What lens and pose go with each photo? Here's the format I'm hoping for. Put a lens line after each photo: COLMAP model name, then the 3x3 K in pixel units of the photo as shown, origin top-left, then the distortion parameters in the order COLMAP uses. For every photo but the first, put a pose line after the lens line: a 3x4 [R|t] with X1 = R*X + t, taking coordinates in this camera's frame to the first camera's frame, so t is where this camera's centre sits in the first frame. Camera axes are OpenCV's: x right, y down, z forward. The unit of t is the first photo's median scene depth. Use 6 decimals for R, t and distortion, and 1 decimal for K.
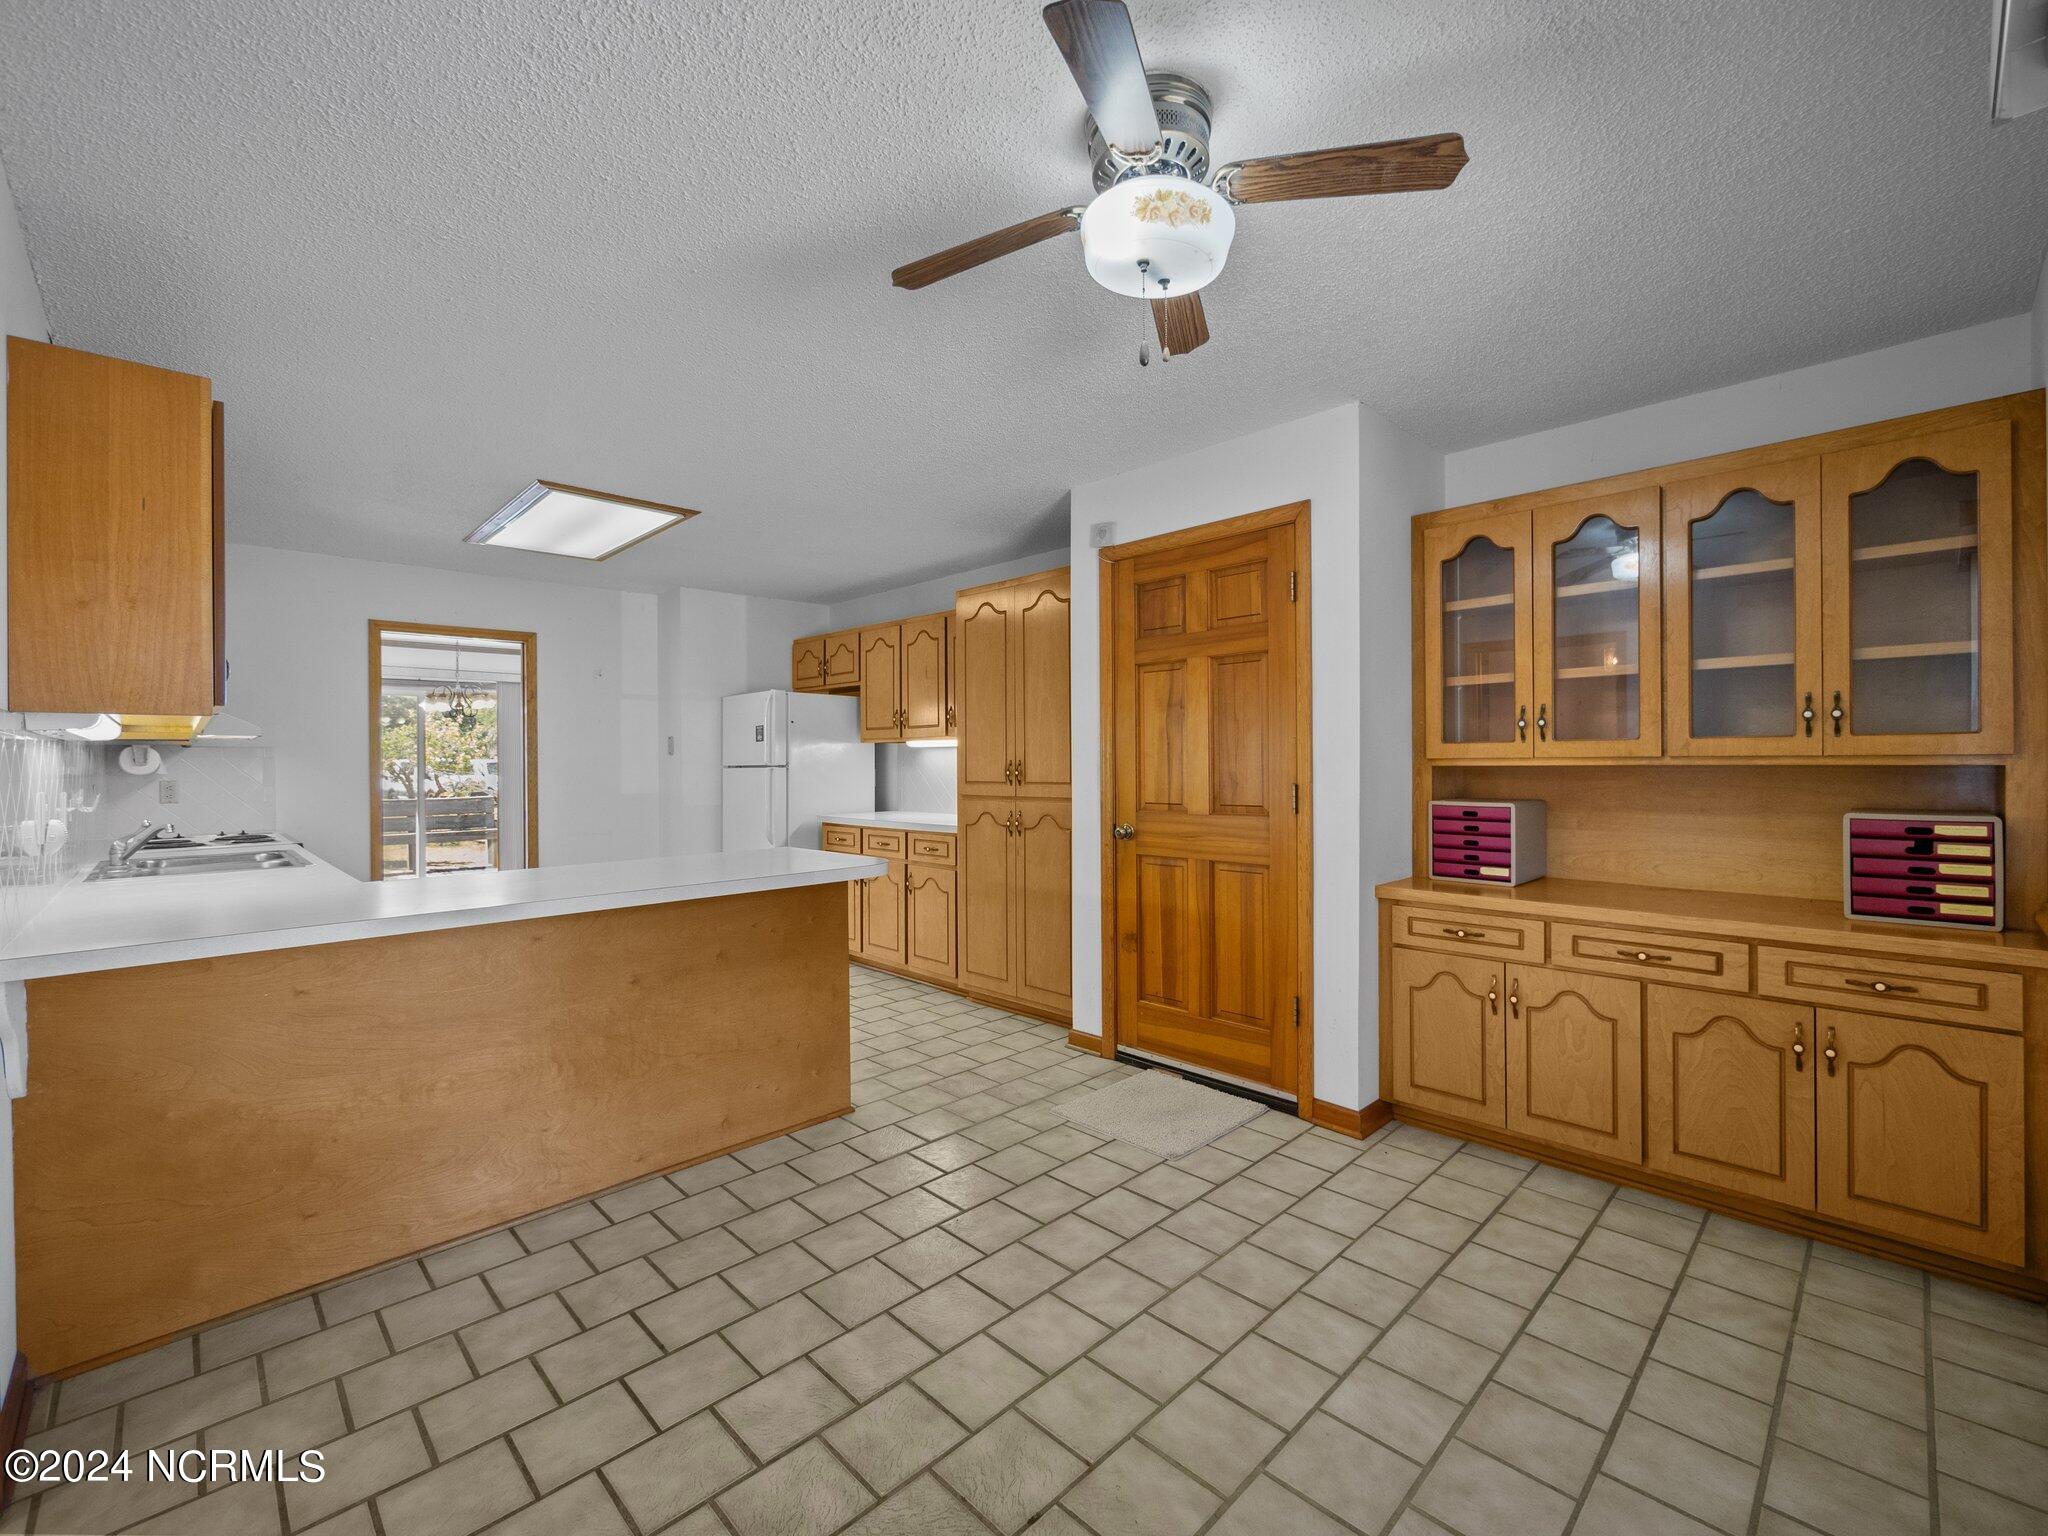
lens RADIAL K [[878.9, 0, 1014.4], [0, 878.9, 764.3], [0, 0, 1]] dist [-0.001783, -0.000126]
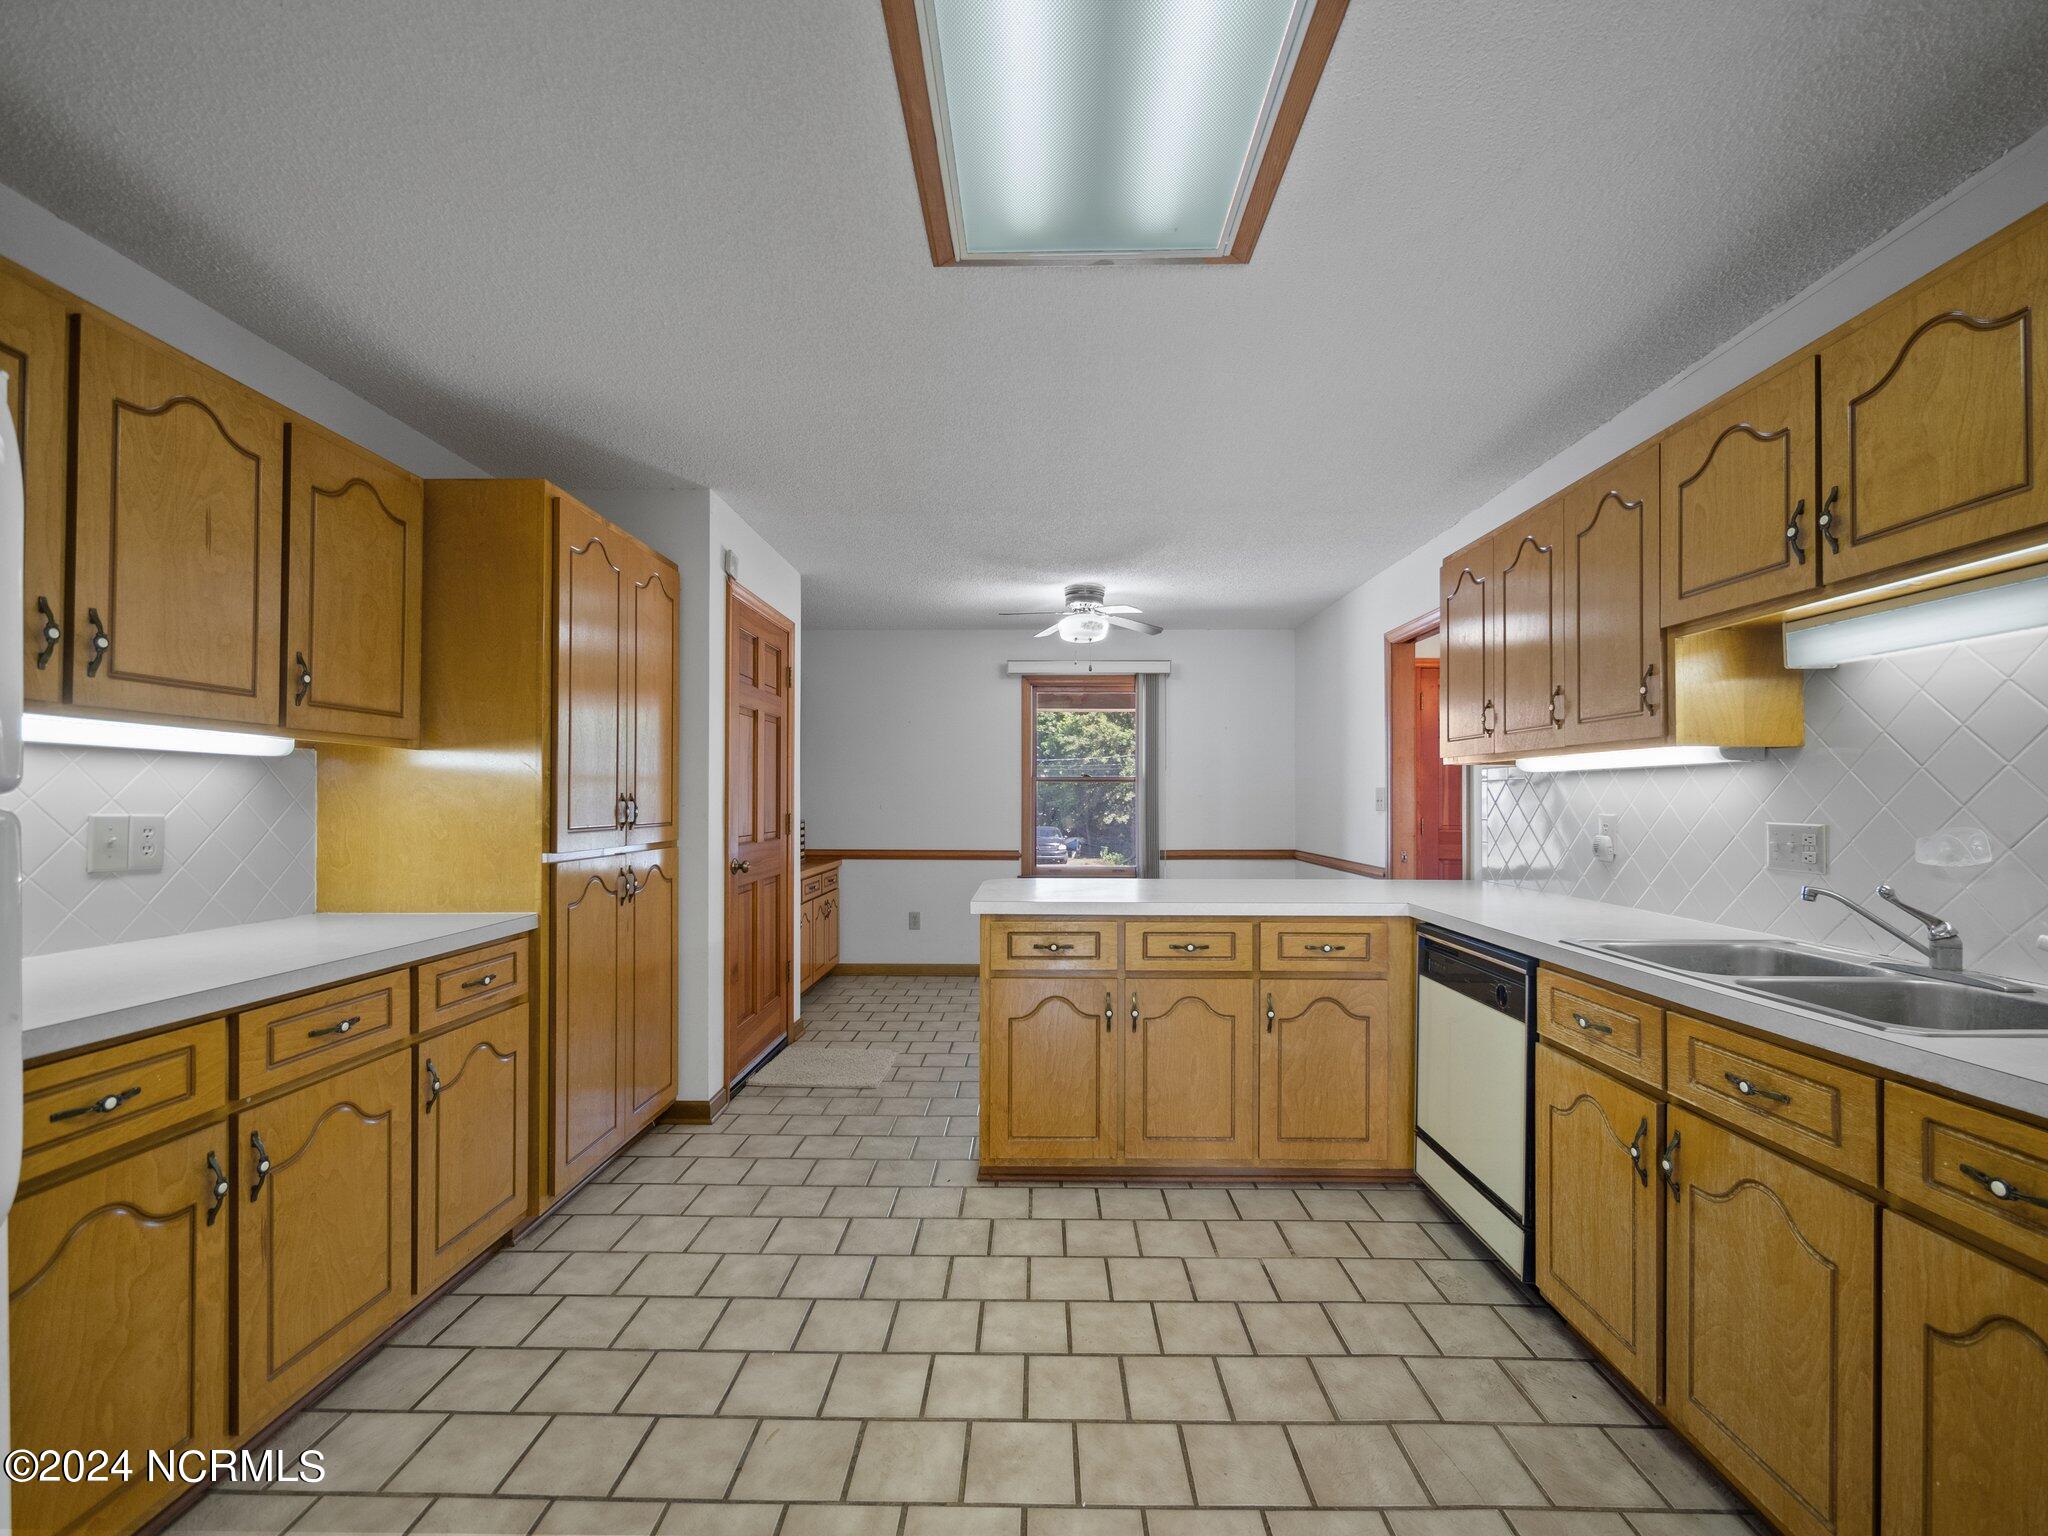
lens RADIAL K [[876.5, 0, 1029.0], [0, 876.5, 812.8], [0, 0, 1]] dist [-0.006287, 0.000503]
pose [[-0.712742, -0.002422, 0.701423, -0.830282], [0.005788, 0.999940, 0.009335, 0.006360], [-0.701403, 0.010713, -0.712685, 1.493302]]
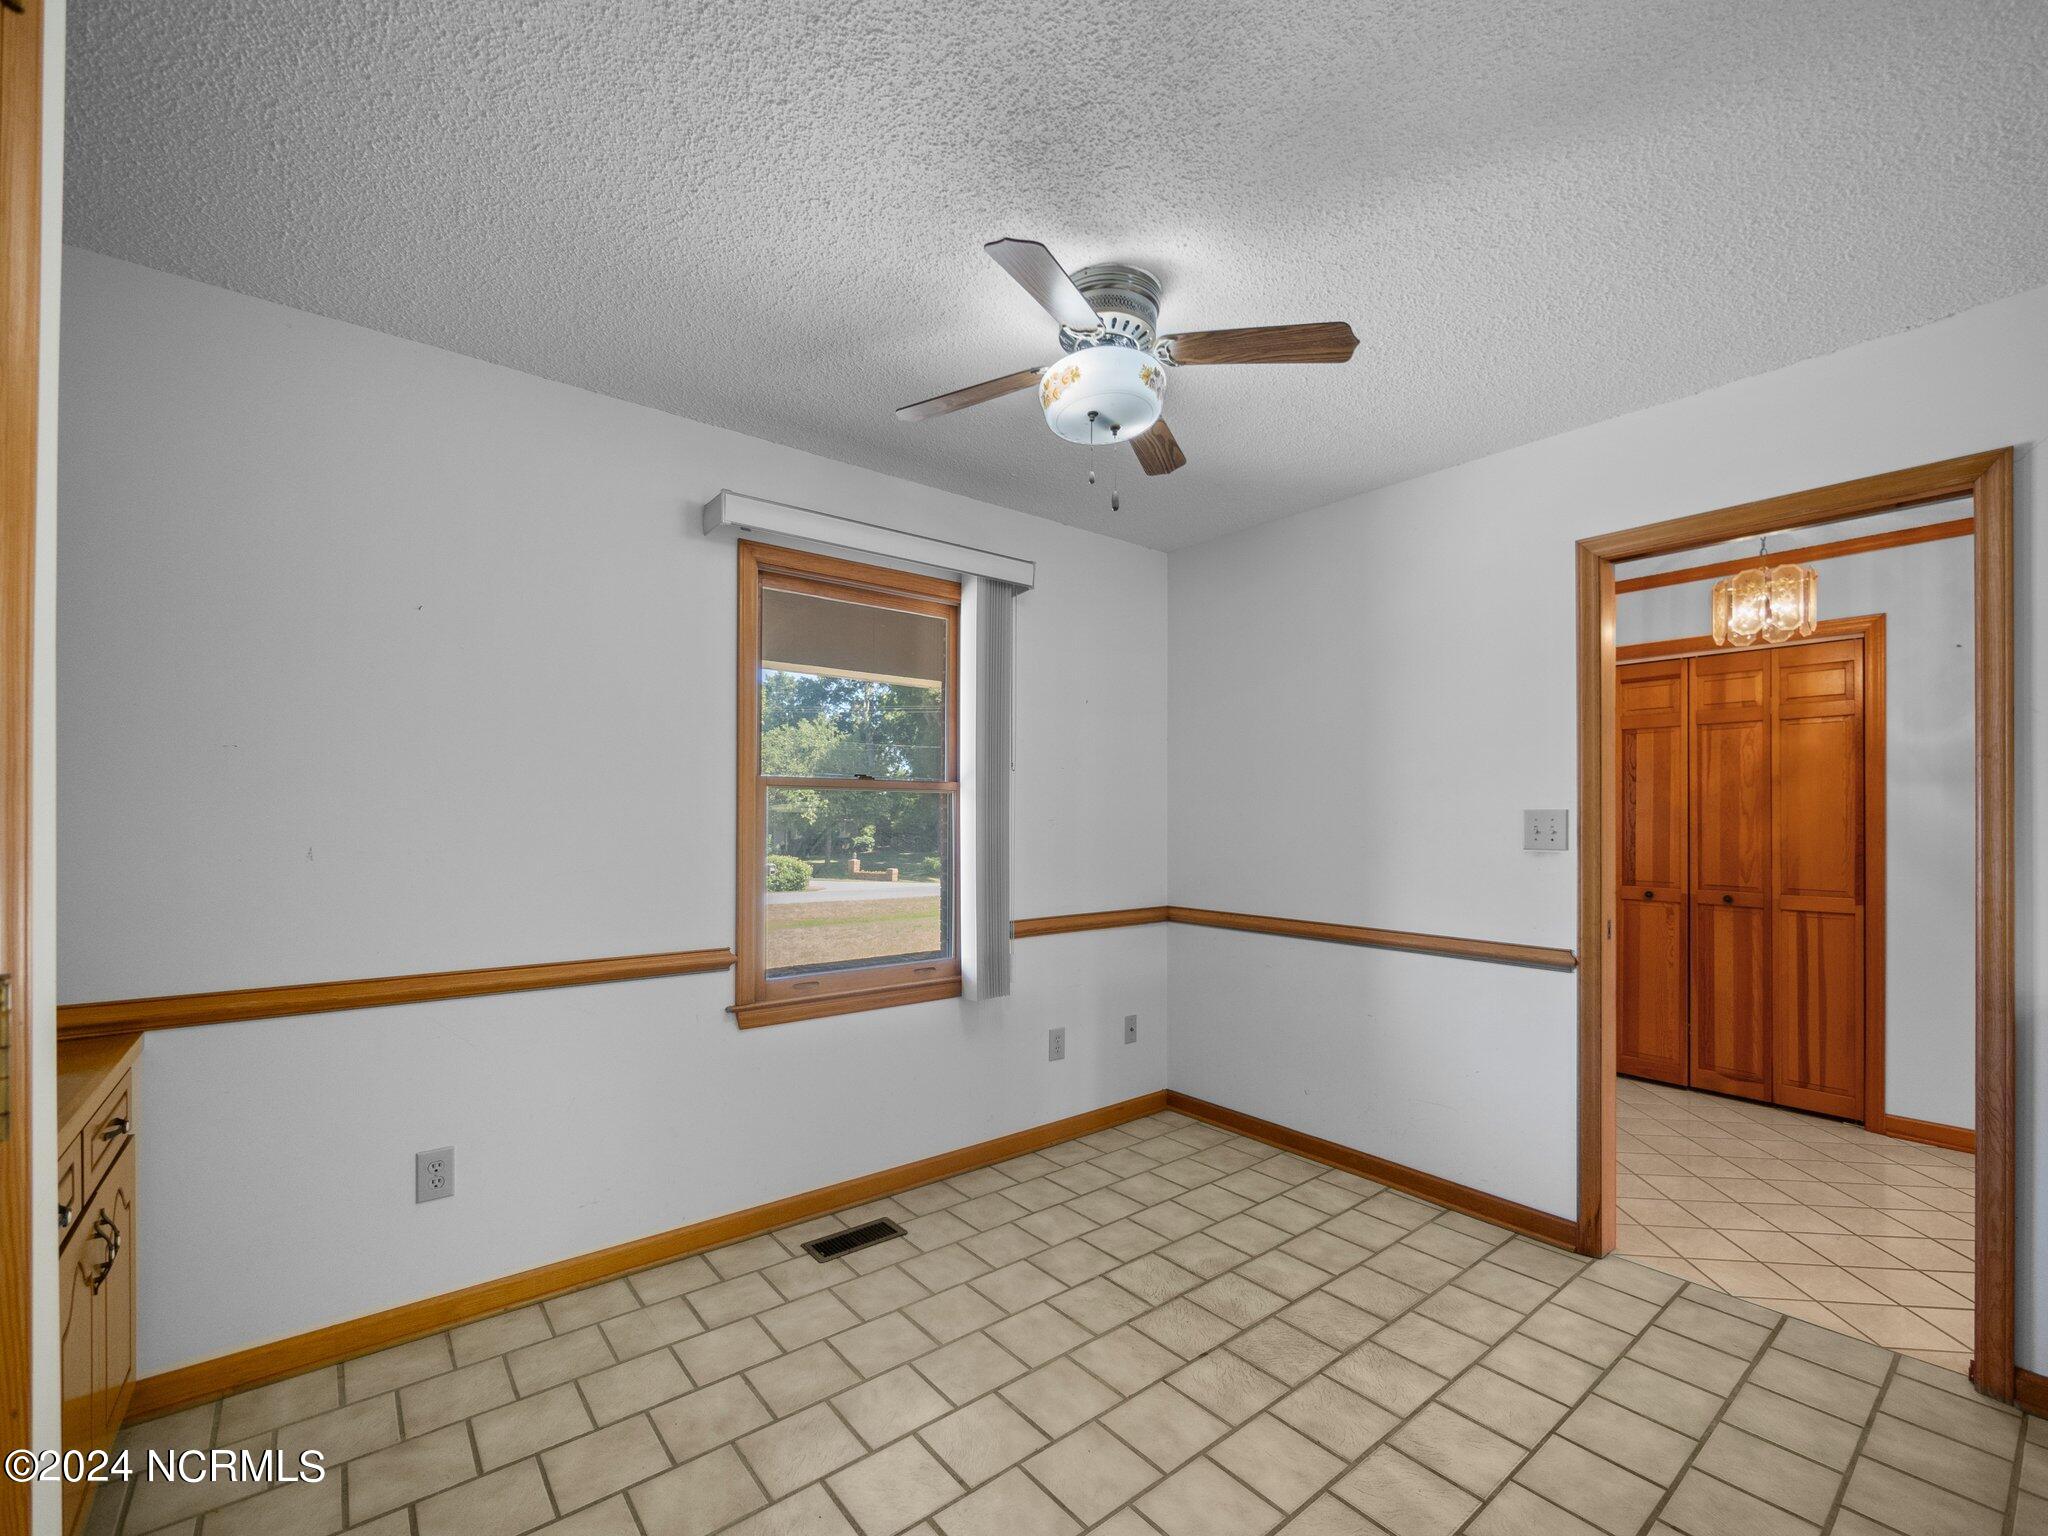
lens RADIAL K [[876.5, 0, 1029.0], [0, 876.5, 812.8], [0, 0, 1]] dist [-0.006287, 0.000503]
pose [[-0.996067, 0.007276, 0.088308, 0.071754], [0.007056, 0.999971, -0.002802, -0.012918], [-0.088325, -0.002168, -0.996089, 0.993643]]
